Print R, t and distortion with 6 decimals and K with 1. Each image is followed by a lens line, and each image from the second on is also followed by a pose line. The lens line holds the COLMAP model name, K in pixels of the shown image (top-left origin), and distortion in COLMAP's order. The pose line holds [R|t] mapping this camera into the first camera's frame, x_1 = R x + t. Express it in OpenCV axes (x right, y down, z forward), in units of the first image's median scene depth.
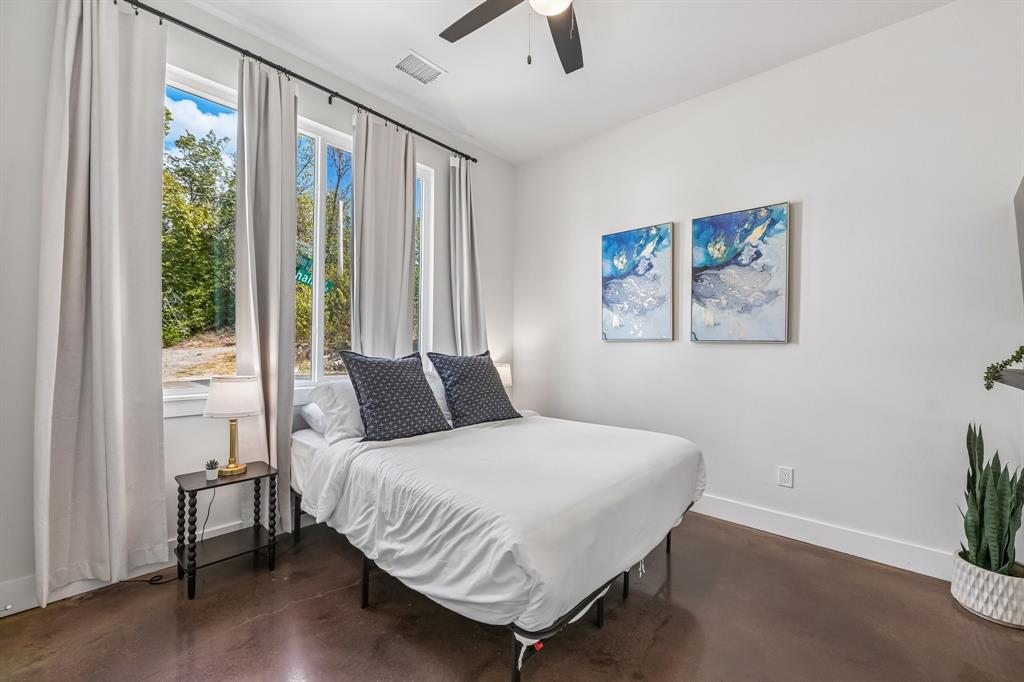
lens RADIAL K [[406.1, 0, 512.0], [0, 406.1, 341.0], [0, 0, 1]] dist [-0.001527, -0.000081]
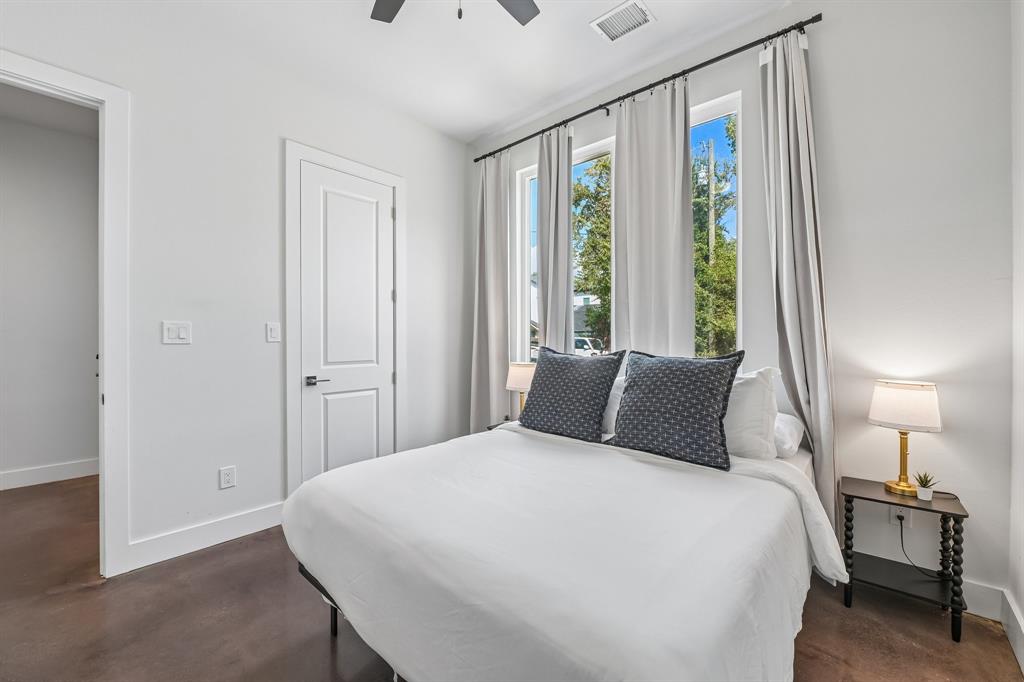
lens RADIAL K [[416.4, 0, 507.6], [0, 416.4, 338.3], [0, 0, 1]] dist [0.001624, 0.000145]
pose [[0.033996, -0.022130, -0.999177, 0.492202], [0.026067, 0.999434, -0.021249, 0.012394], [0.999082, -0.025323, 0.034553, 0.544275]]
